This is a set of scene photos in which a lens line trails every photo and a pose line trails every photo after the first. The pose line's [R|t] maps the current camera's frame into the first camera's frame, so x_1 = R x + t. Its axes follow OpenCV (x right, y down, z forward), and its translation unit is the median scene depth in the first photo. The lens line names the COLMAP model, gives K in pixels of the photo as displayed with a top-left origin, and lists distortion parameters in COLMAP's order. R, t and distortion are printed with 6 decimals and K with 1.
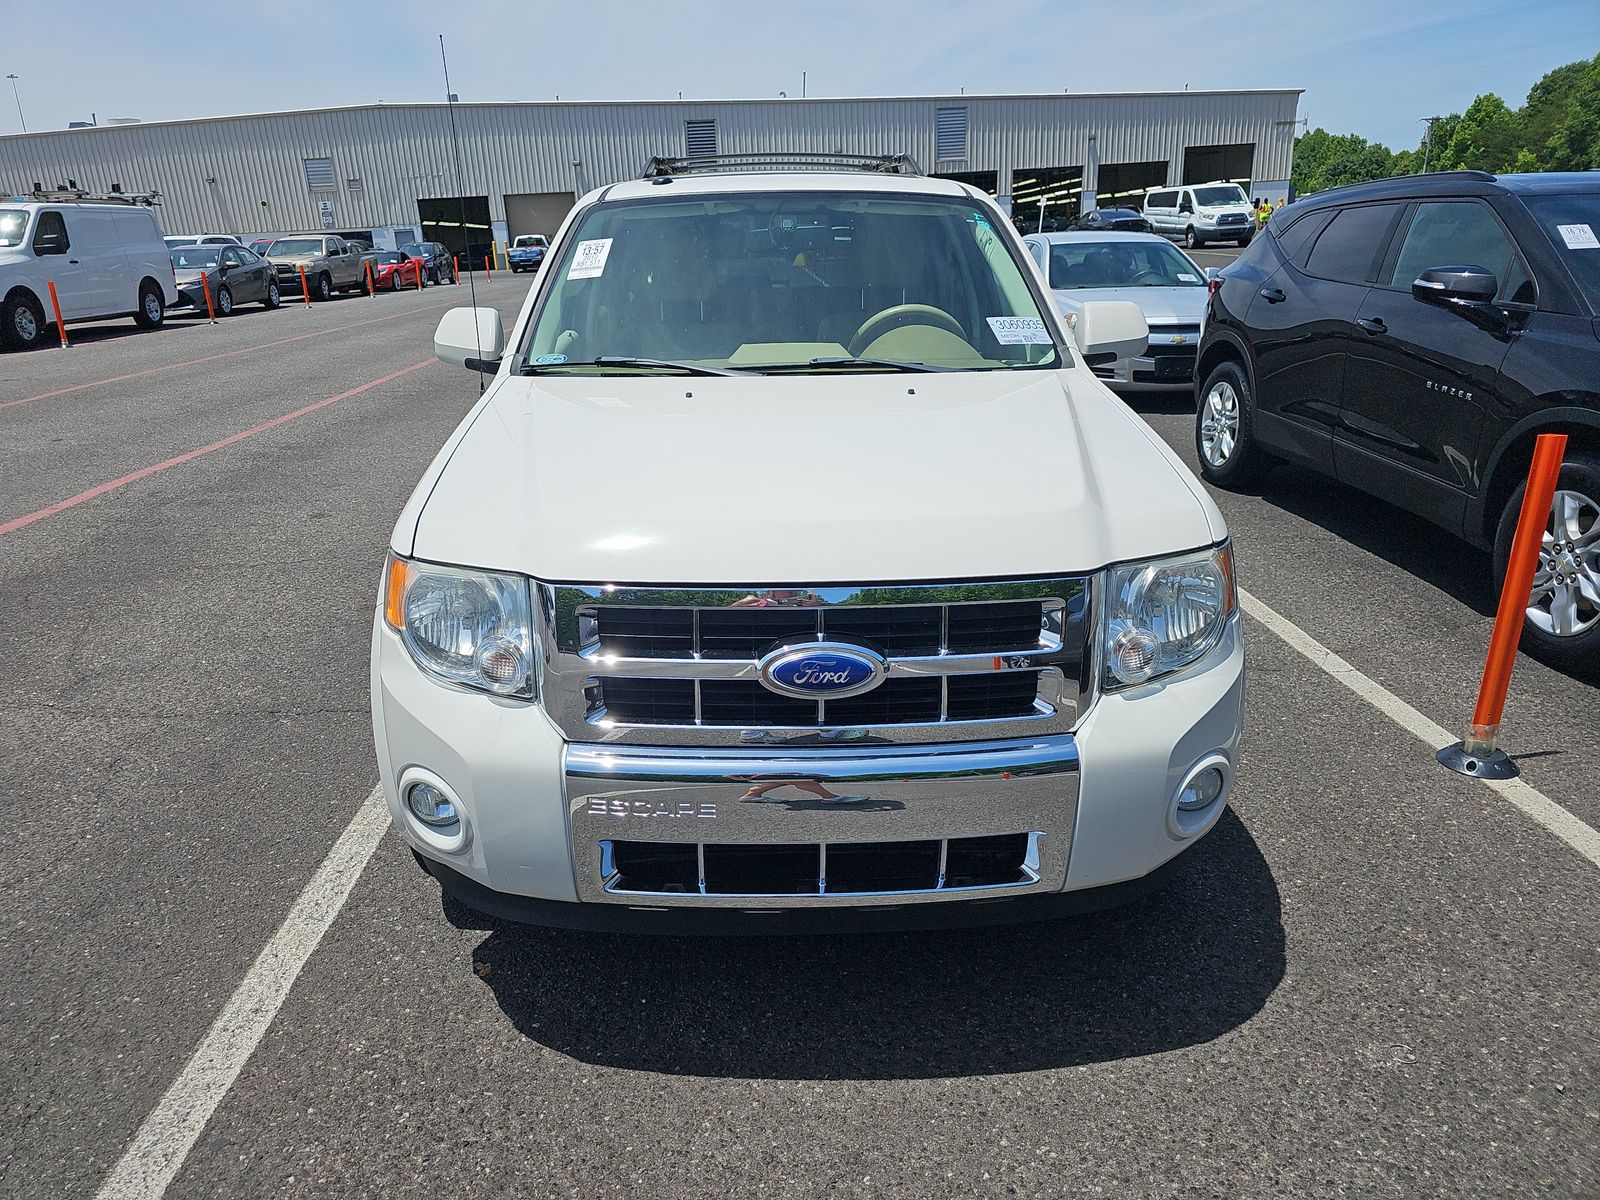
lens RADIAL K [[1066.7, 0, 800.0], [0, 1066.7, 600.0], [0, 0, 1]] dist [0.034043, -0.030650]
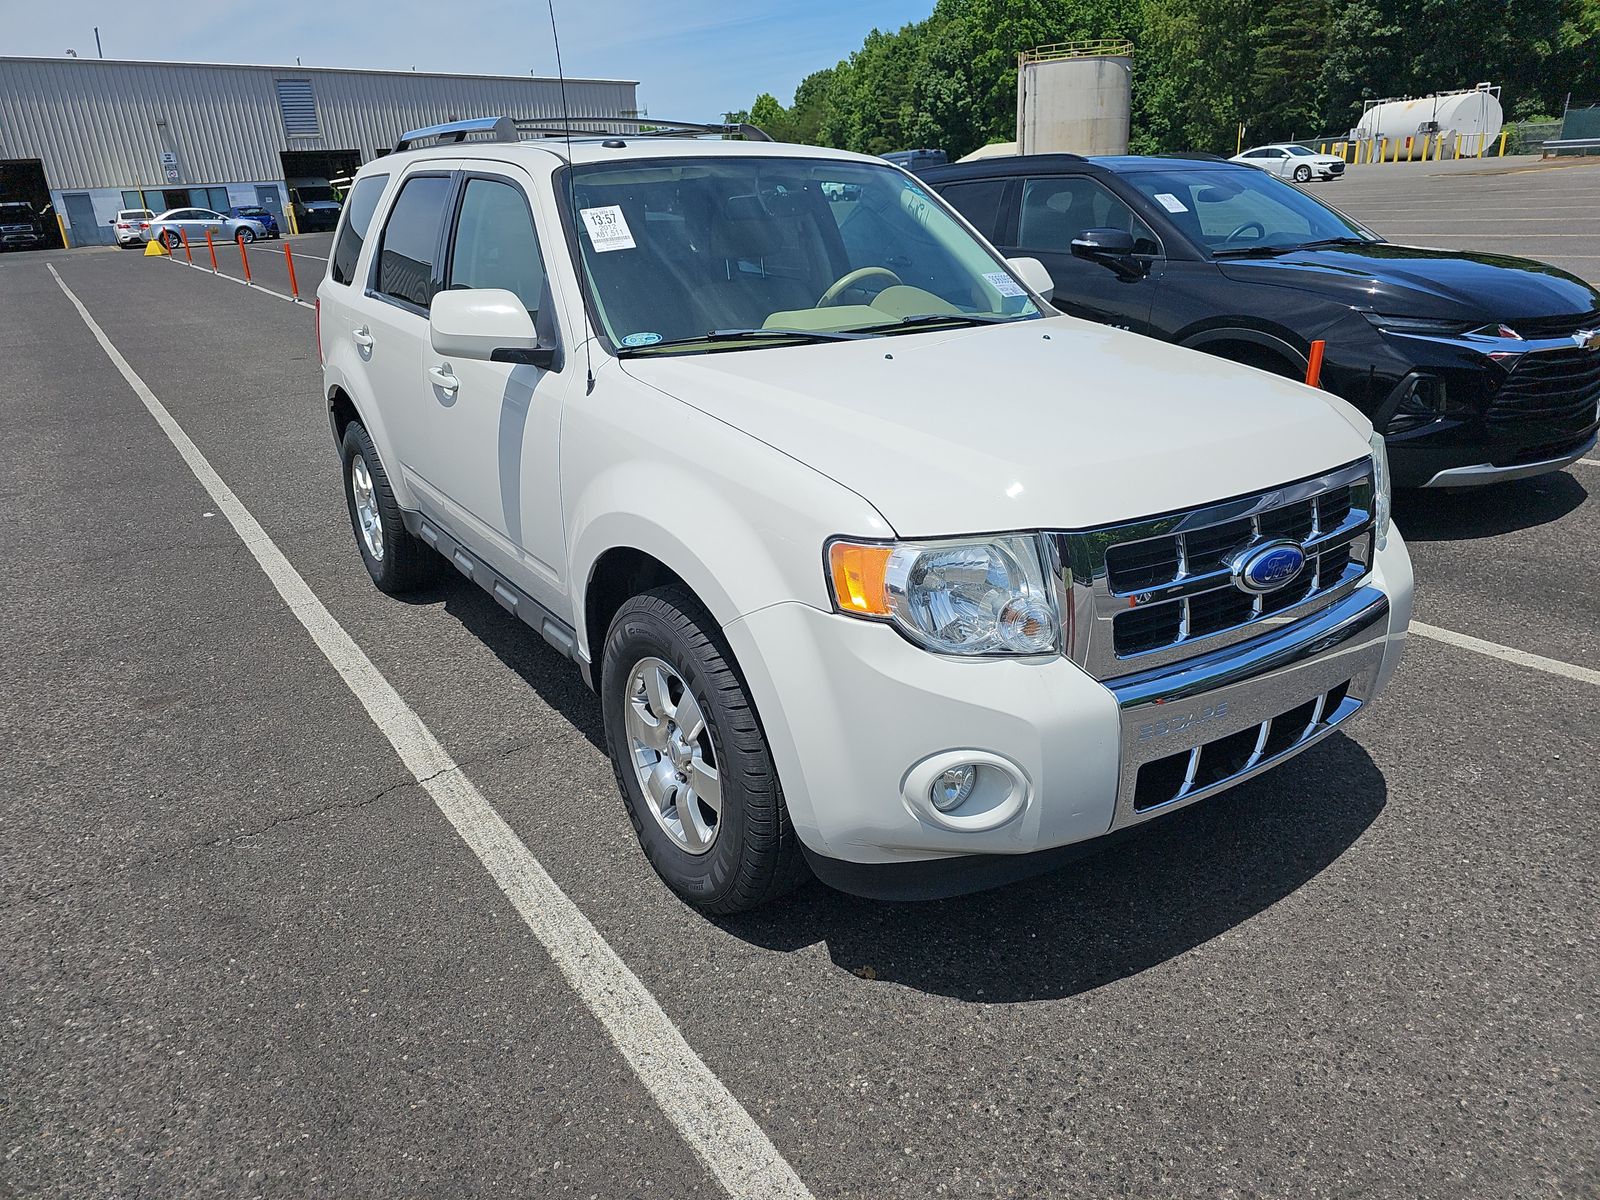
lens RADIAL K [[1066.7, 0, 800.0], [0, 1066.7, 600.0], [0, 0, 1]] dist [0.034043, -0.030650]
pose [[0.836351, -0.196327, 0.511832, -0.590886], [0.189860, 0.979622, 0.065523, -0.040450], [-0.514266, 0.042376, 0.856583, 0.157307]]
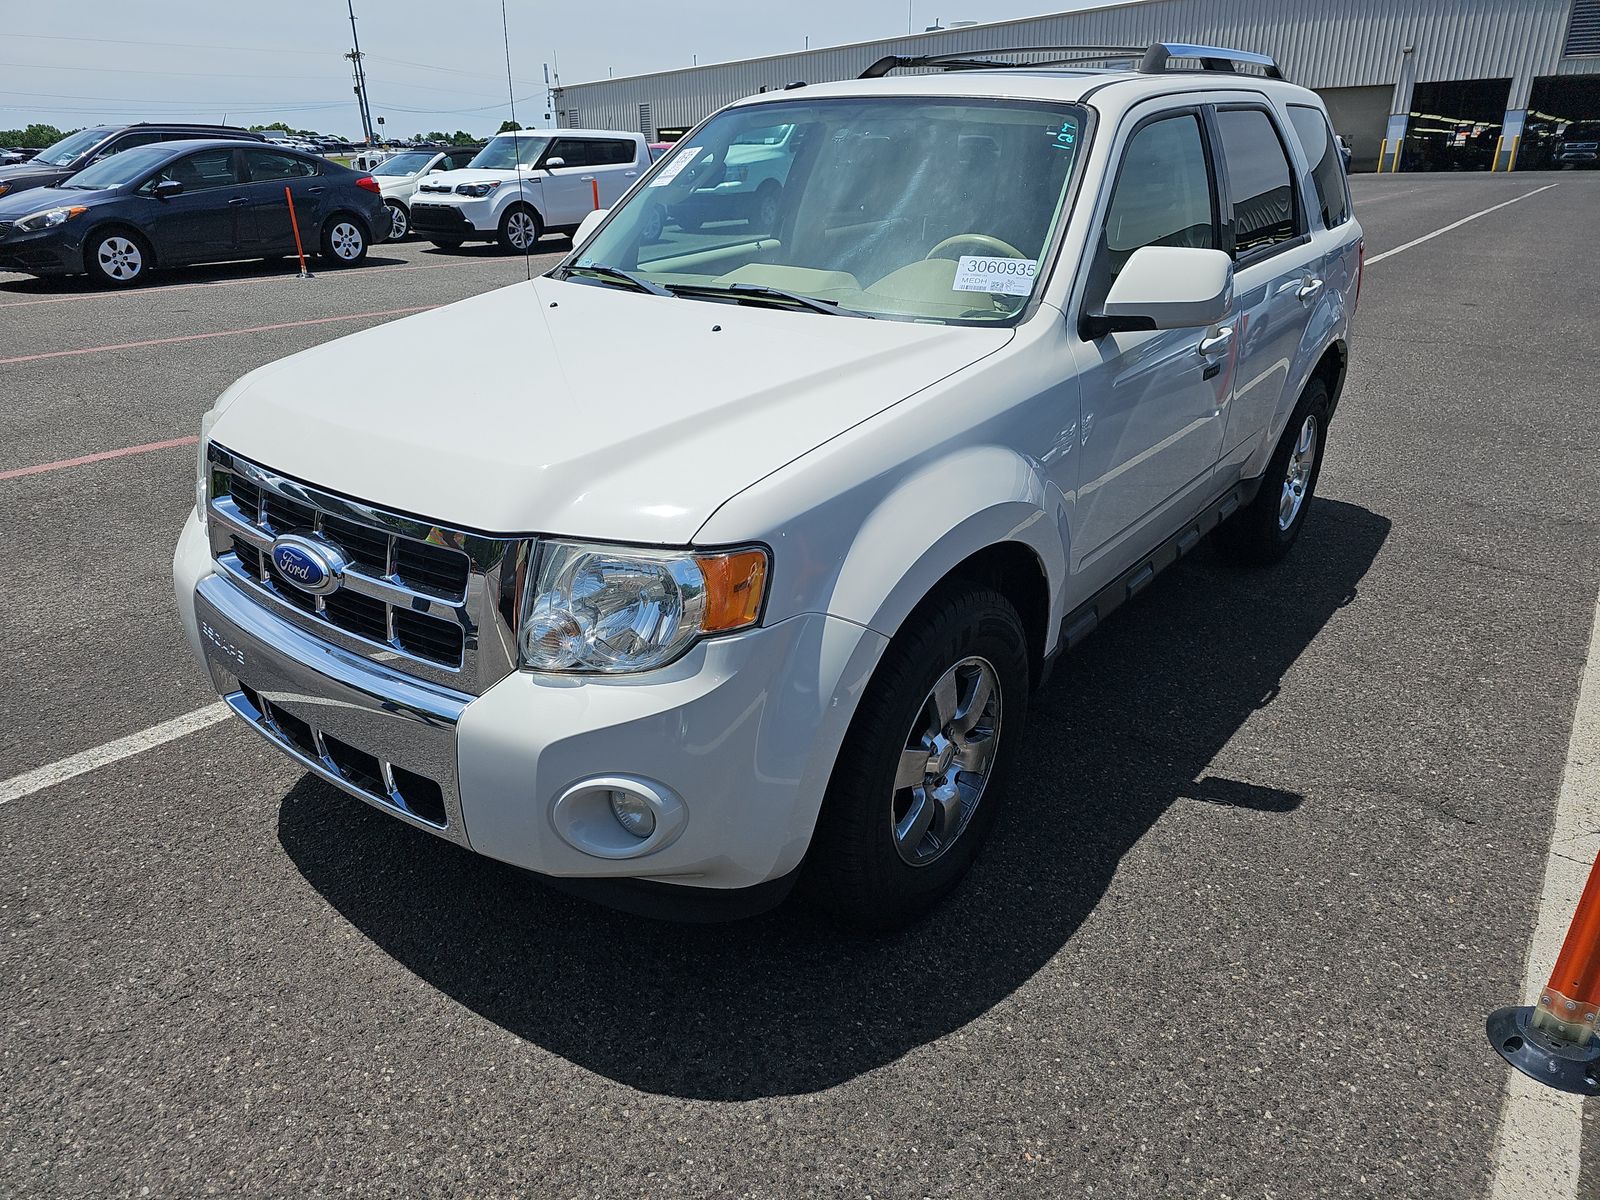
lens RADIAL K [[1076.9, 0, 772.7], [0, 1076.9, 605.6], [0, 0, 1]] dist [0.031368, -0.038348]
pose [[0.765561, 0.267814, -0.584972, 0.610756], [-0.217943, 0.963436, 0.155859, -0.098768], [0.605324, 0.008171, 0.795937, 0.239860]]
